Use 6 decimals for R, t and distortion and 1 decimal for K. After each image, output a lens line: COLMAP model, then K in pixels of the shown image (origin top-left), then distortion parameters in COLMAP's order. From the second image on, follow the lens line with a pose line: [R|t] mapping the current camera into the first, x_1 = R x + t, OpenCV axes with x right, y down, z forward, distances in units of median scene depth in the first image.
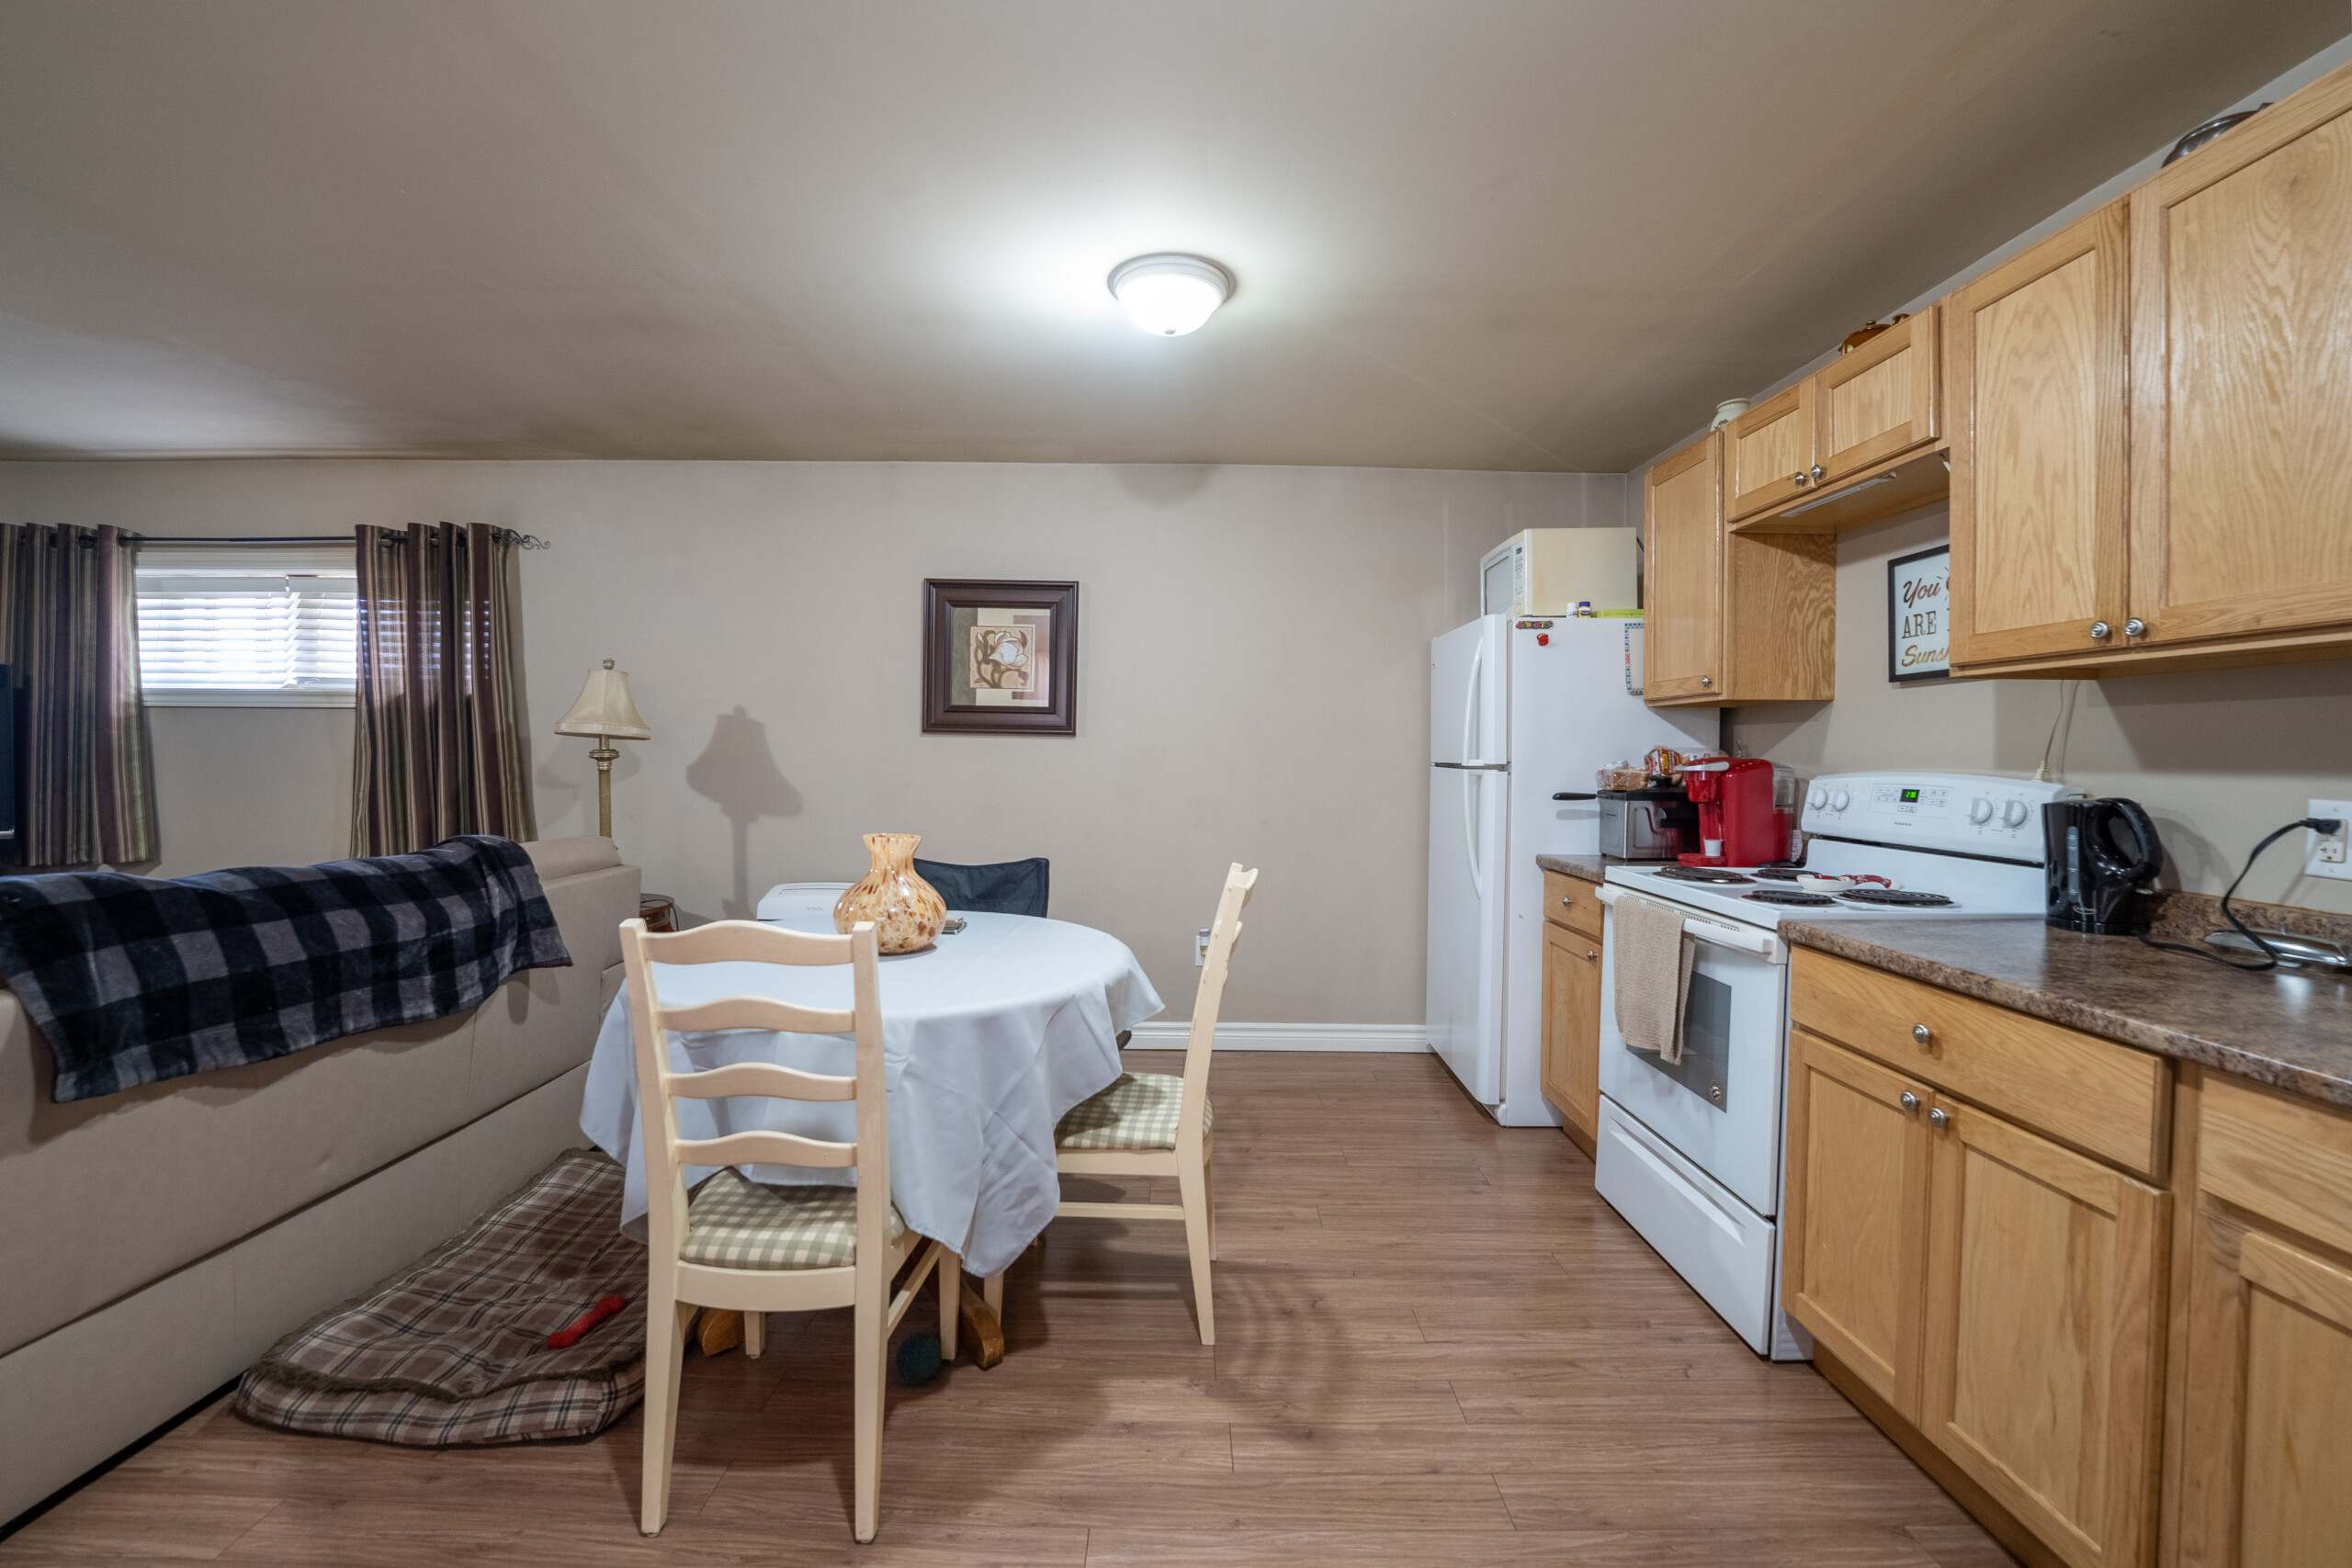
lens RADIAL K [[977.6, 0, 1168.0], [0, 977.6, 770.3], [0, 0, 1]] dist [-0.030778, 0.004528]
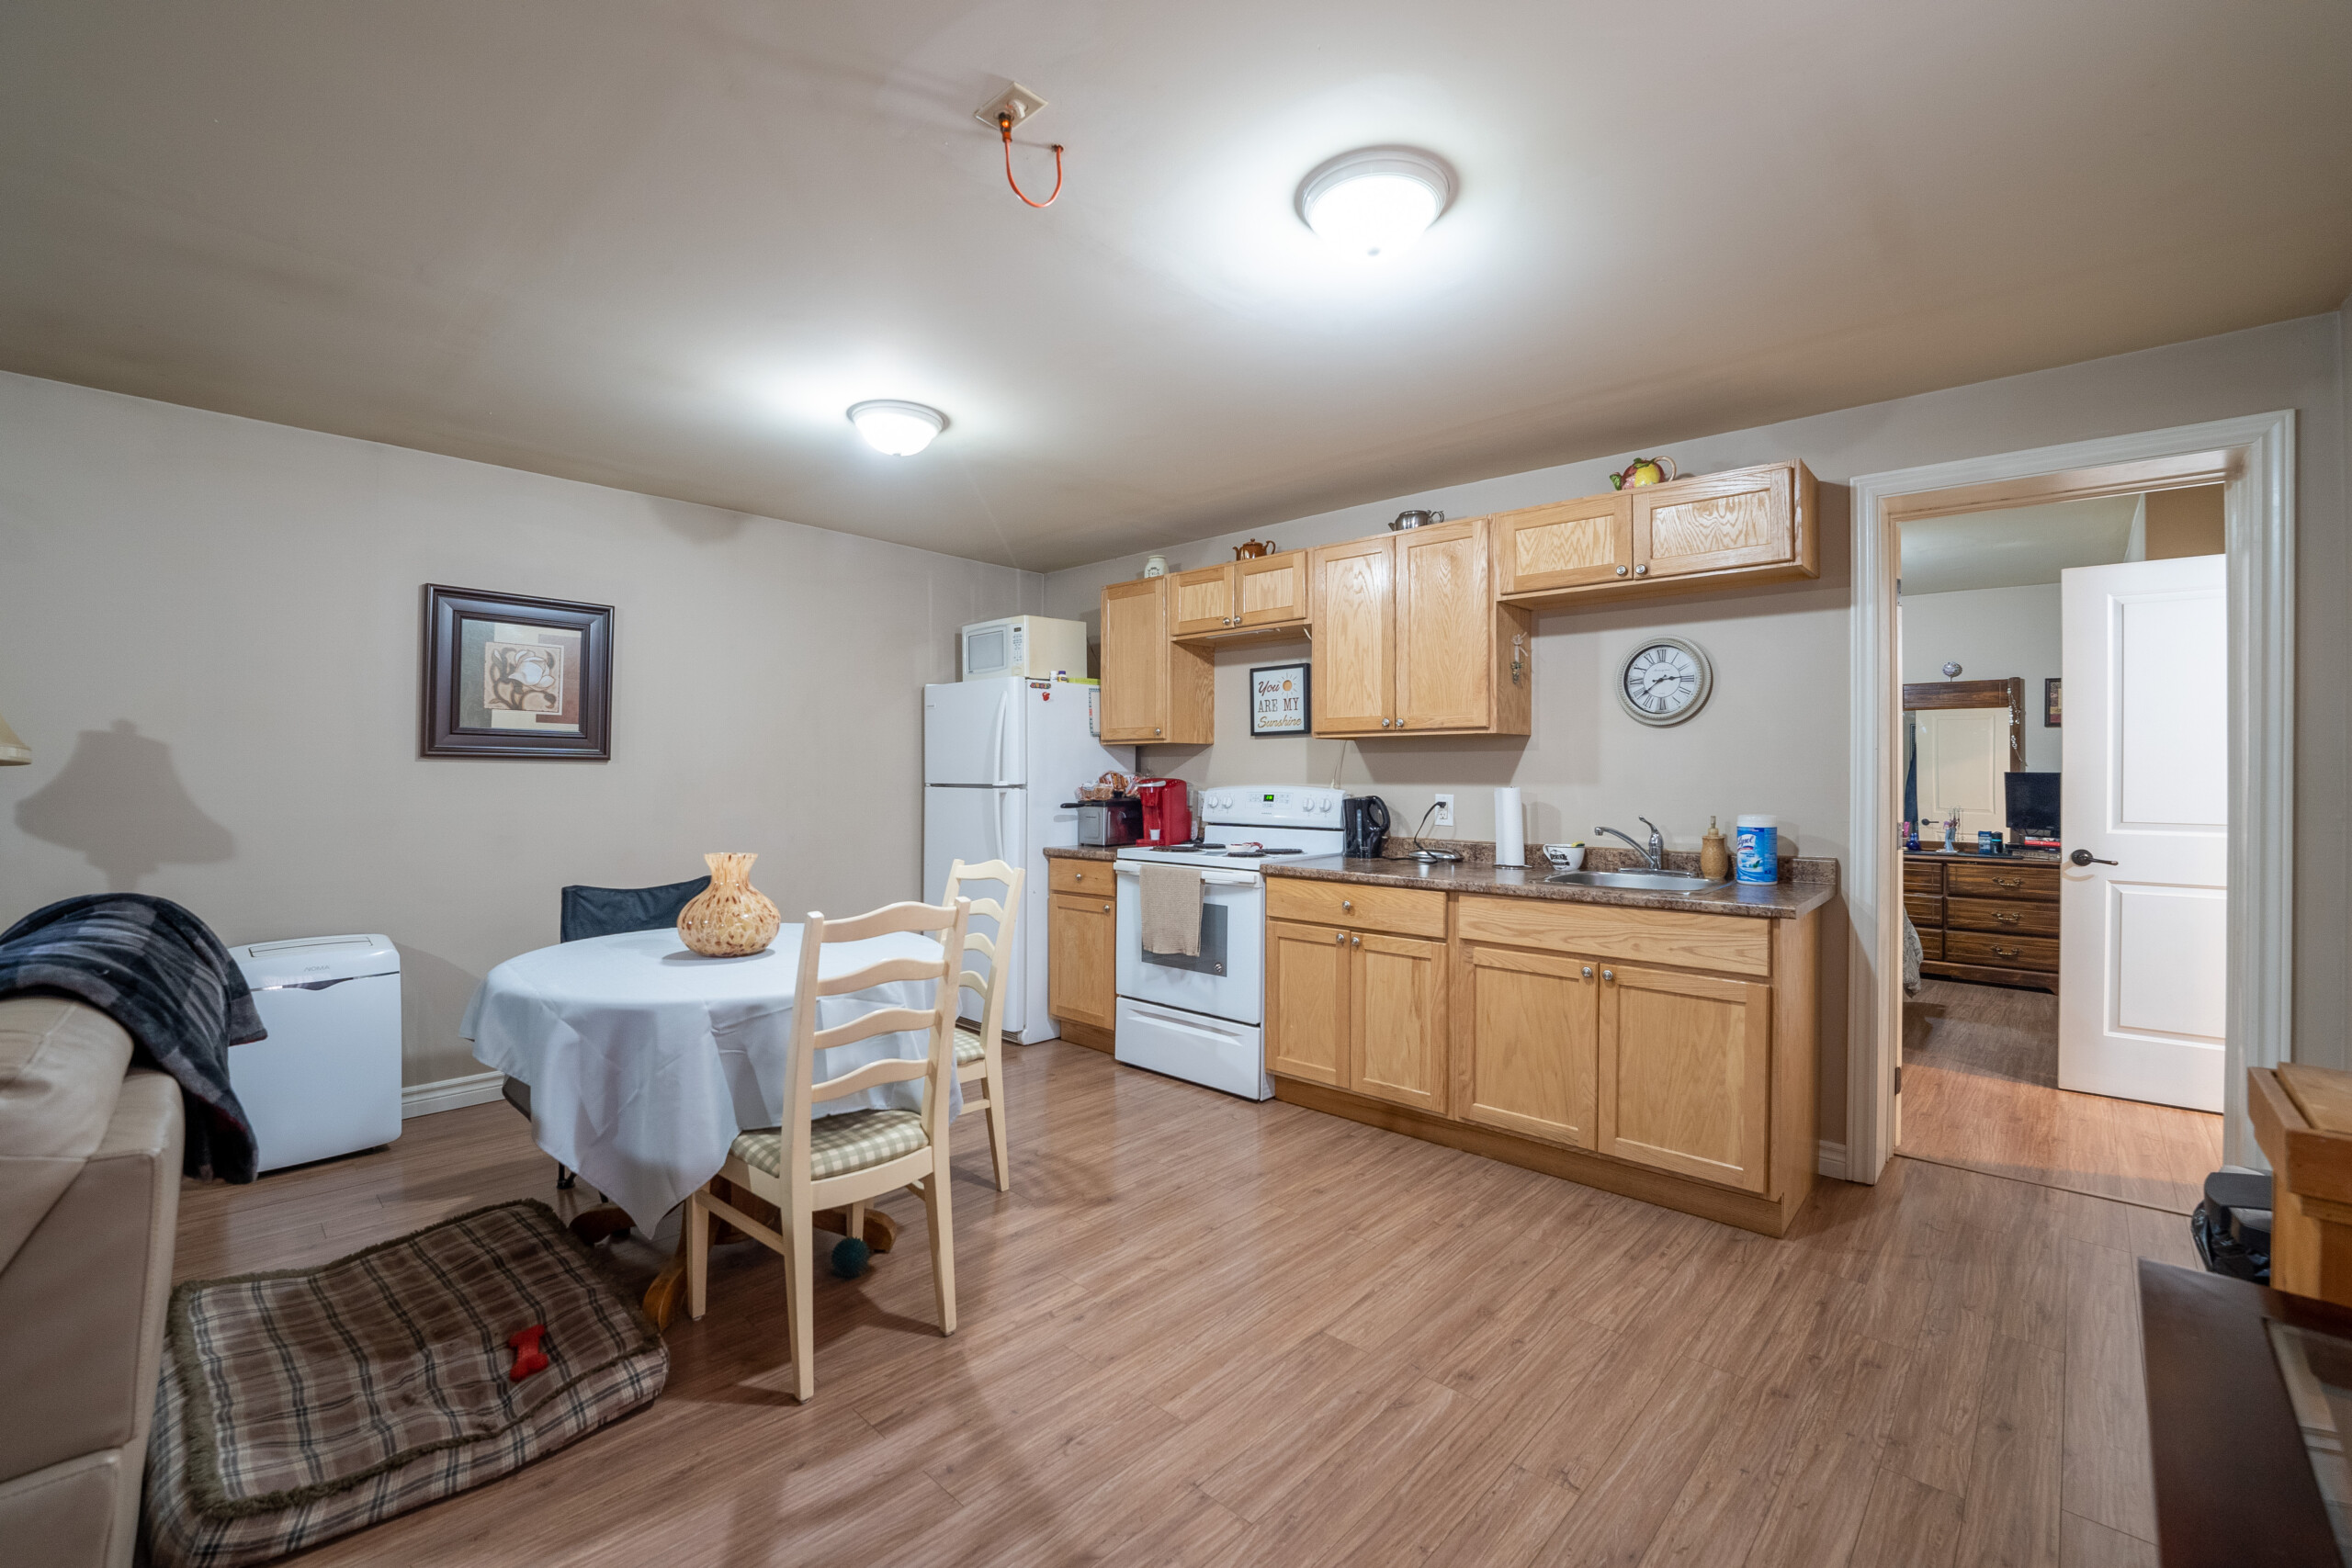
lens RADIAL K [[967.5, 0, 1176.2], [0, 967.5, 781.1], [0, 0, 1]] dist [-0.021140, 0.000405]
pose [[0.687038, -0.011058, 0.726538, -0.648428], [0.016716, 0.999860, -0.000590, -0.007735], [-0.726429, 0.012550, 0.687126, -0.140061]]
